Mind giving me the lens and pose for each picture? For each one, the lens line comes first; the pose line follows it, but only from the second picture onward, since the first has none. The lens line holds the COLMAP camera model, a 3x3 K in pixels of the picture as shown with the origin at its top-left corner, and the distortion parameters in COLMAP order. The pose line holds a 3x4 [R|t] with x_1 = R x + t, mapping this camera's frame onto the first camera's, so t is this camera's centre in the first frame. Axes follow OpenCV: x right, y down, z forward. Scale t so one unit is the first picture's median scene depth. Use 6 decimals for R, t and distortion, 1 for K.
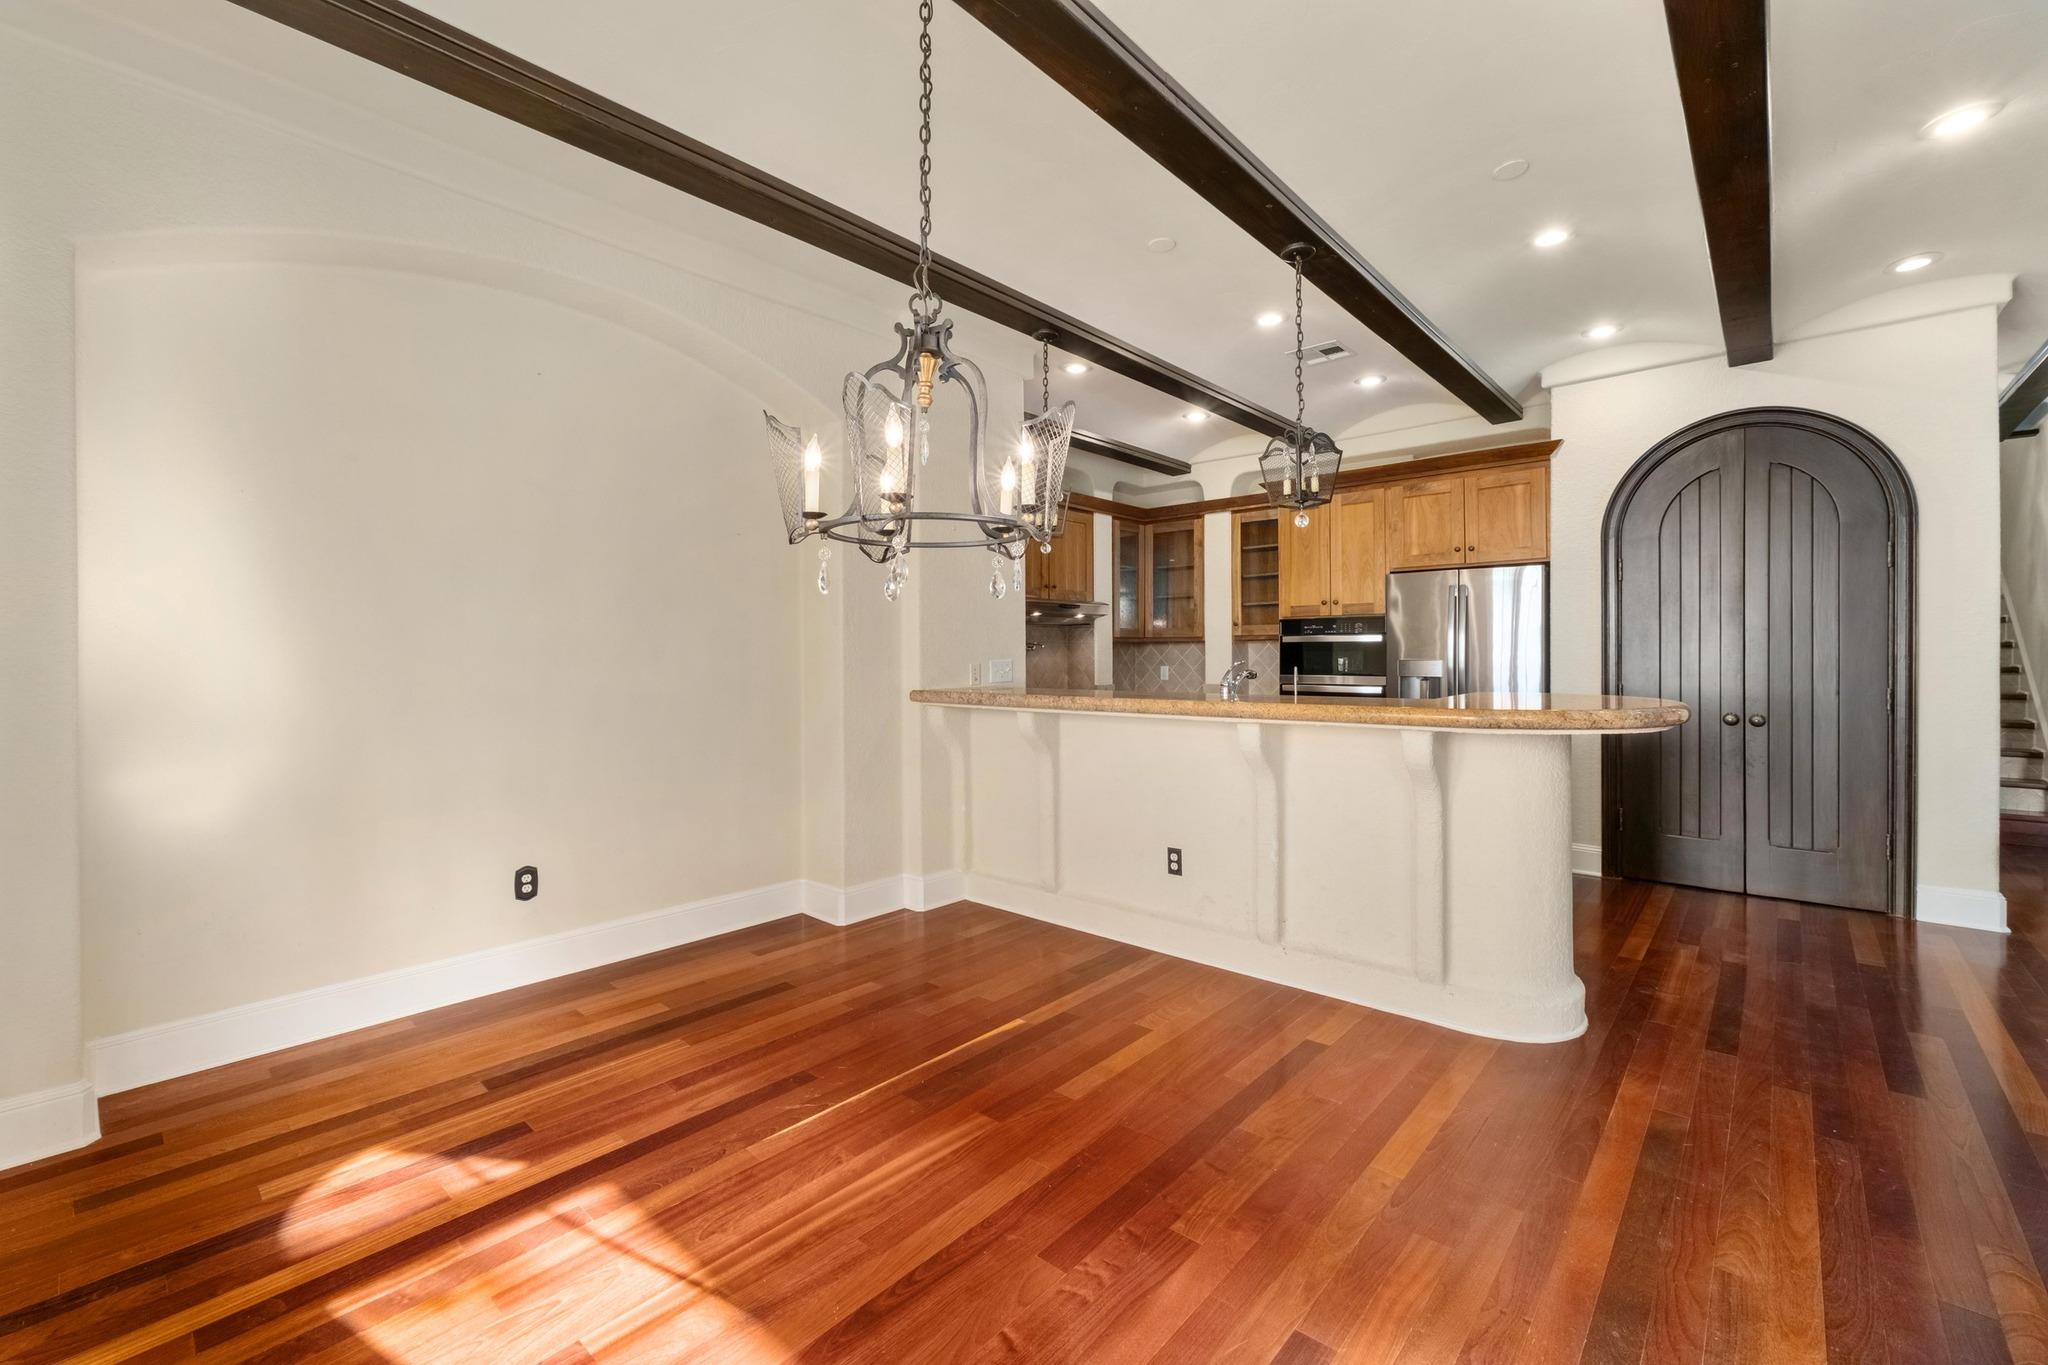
lens RADIAL K [[877.3, 0, 1034.5], [0, 877.3, 667.1], [0, 0, 1]] dist [-0.002257, 0.003956]
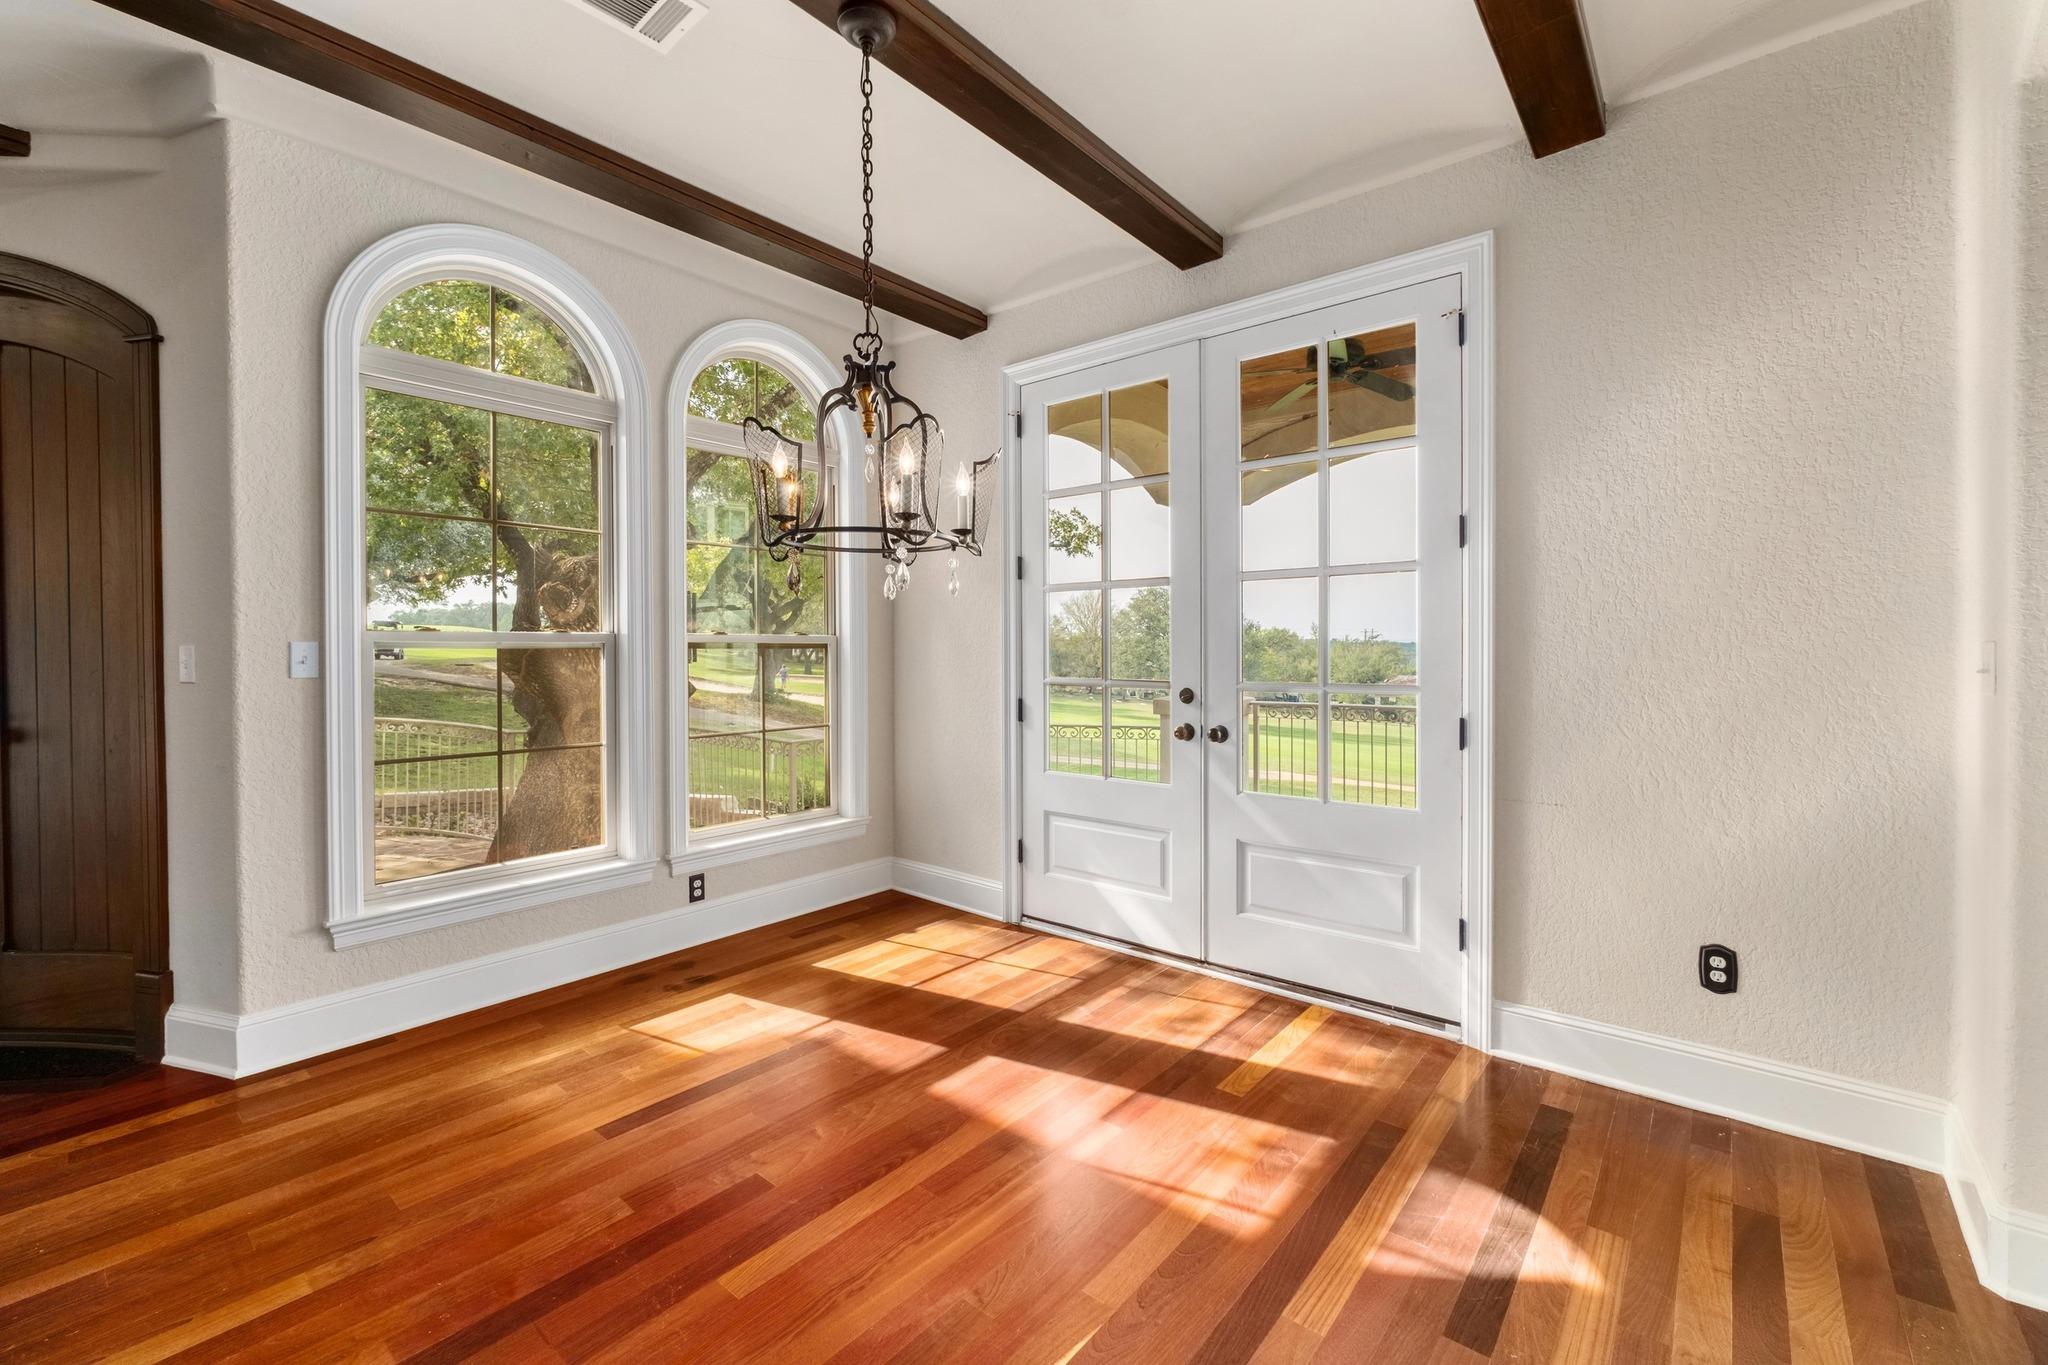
lens RADIAL K [[877.3, 0, 1034.5], [0, 877.3, 667.1], [0, 0, 1]] dist [-0.002257, 0.003956]
pose [[-0.998155, 0.006707, -0.060350, -0.242226], [0.005736, 0.999851, 0.016254, -0.007869], [0.060450, 0.015878, -0.998045, 1.959375]]
